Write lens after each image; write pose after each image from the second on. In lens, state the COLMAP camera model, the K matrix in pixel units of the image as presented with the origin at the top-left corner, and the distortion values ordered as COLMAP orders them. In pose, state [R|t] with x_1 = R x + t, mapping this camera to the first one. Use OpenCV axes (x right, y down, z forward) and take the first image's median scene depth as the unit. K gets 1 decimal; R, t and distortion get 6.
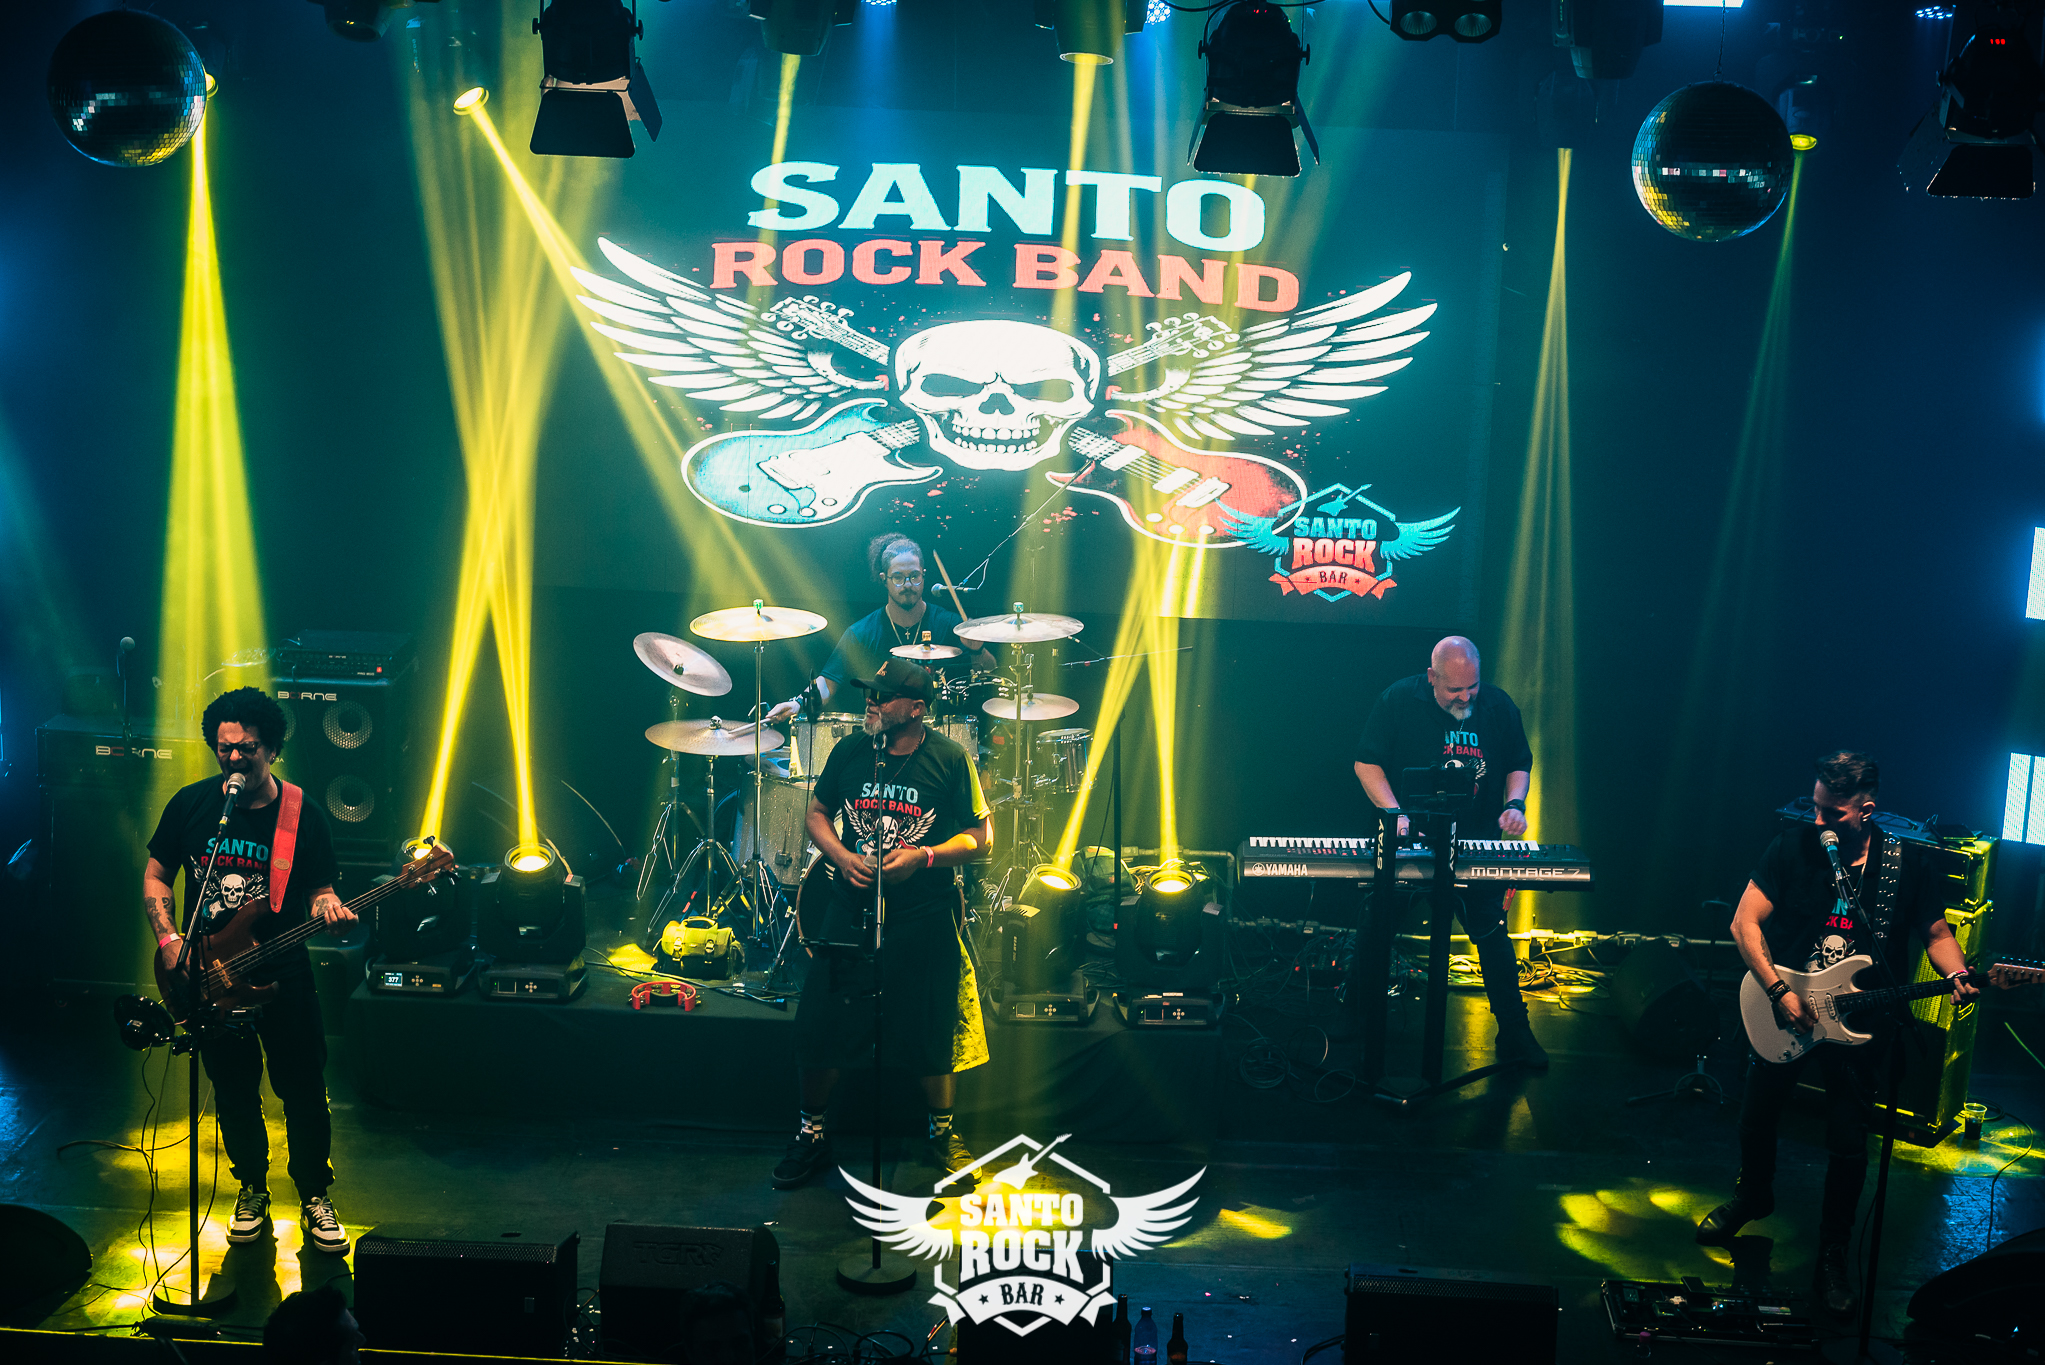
lens RADIAL K [[2974.2, 0, 1022.5], [0, 2974.2, 682.5], [0, 0, 1]] dist [-0.089503, 0.034679]
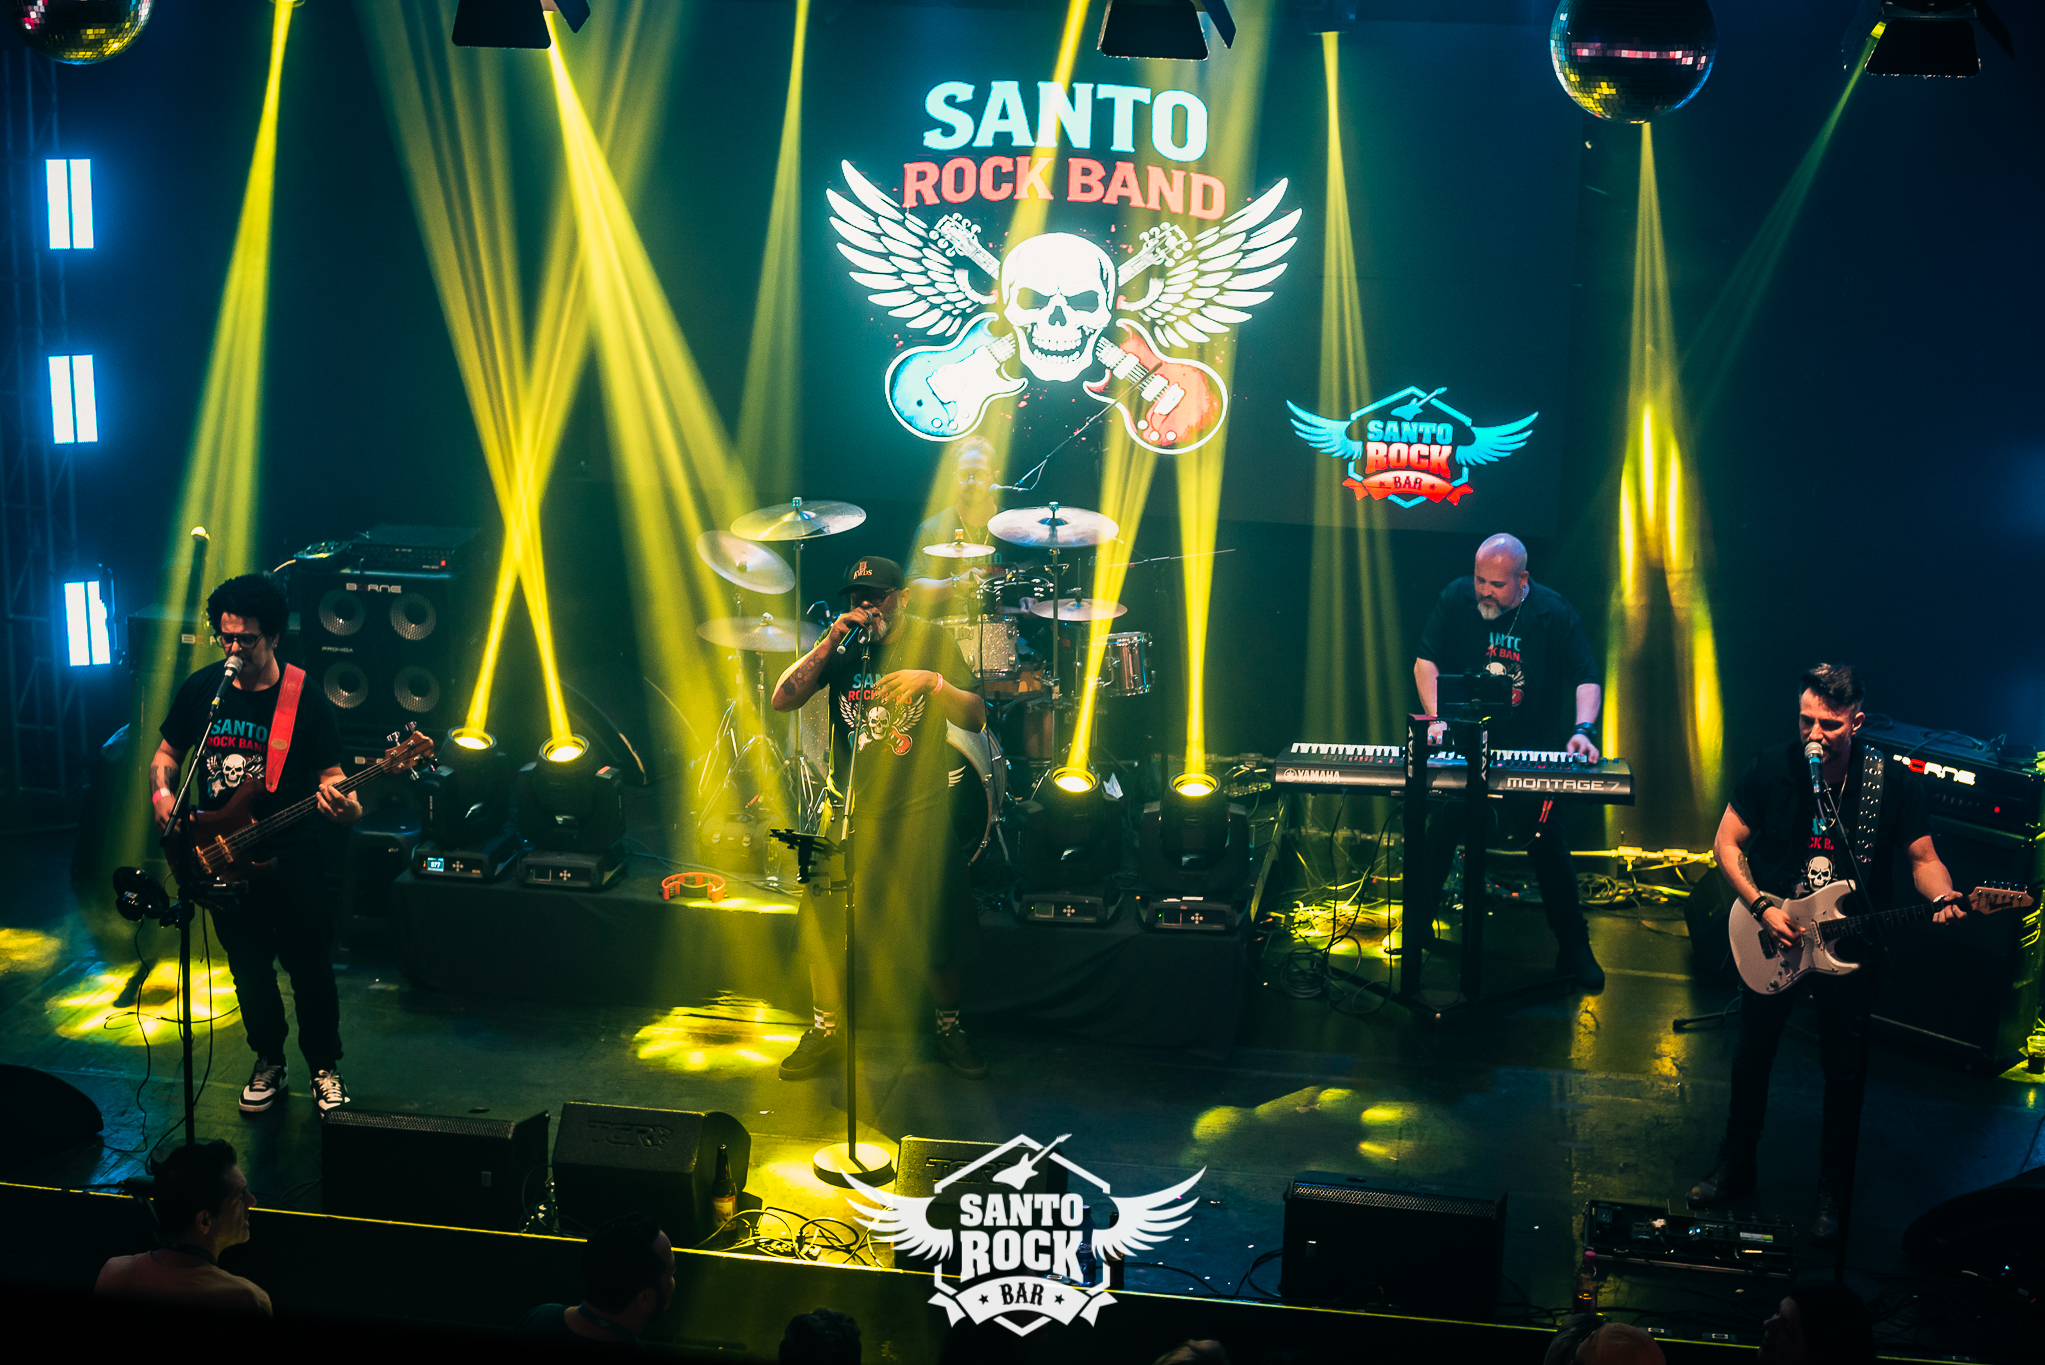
lens RADIAL K [[2974.2, 0, 1022.5], [0, 2974.2, 682.5], [0, 0, 1]] dist [-0.089503, 0.034679]
pose [[0.991674, 0.017385, -0.127592, 0.117049], [-0.014238, 0.999573, 0.025535, 0.008226], [0.127982, -0.023506, 0.991498, 0.010887]]
